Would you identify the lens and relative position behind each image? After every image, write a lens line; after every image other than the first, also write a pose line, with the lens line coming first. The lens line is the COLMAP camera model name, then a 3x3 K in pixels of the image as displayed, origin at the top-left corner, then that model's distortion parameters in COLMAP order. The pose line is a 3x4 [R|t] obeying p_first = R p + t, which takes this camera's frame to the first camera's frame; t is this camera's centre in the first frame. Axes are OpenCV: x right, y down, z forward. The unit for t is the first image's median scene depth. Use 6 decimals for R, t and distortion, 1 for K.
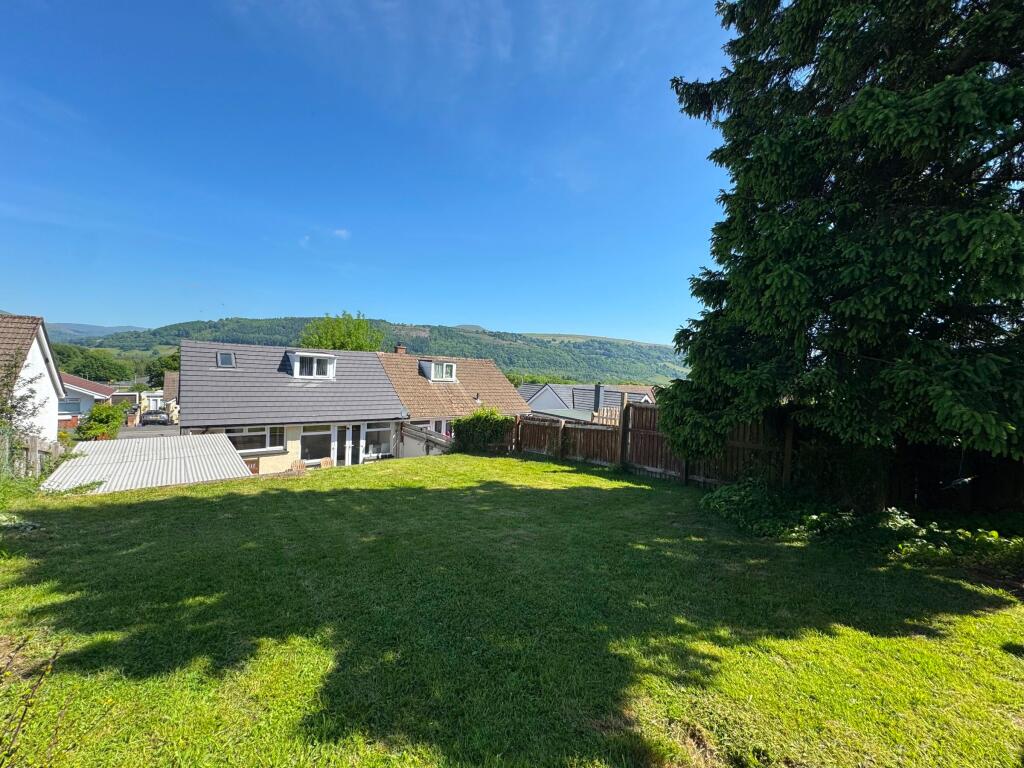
lens RADIAL K [[409.2, 0, 512.1], [0, 409.2, 382.3], [0, 0, 1]] dist [-0.004786, 0.000208]
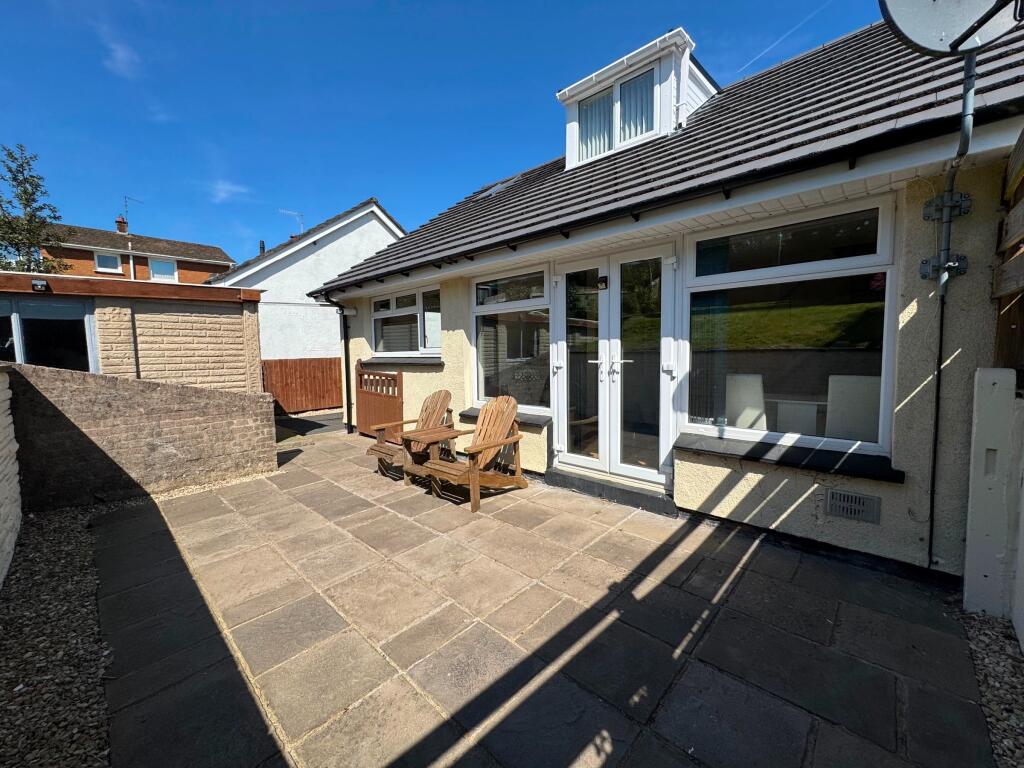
lens RADIAL K [[409.2, 0, 512.1], [0, 409.2, 382.3], [0, 0, 1]] dist [-0.004786, 0.000208]
pose [[0.111375, 0.023240, -0.993507, -0.201377], [-0.013634, 0.999668, 0.021856, 0.164366], [0.993685, 0.011111, 0.111655, 0.949078]]
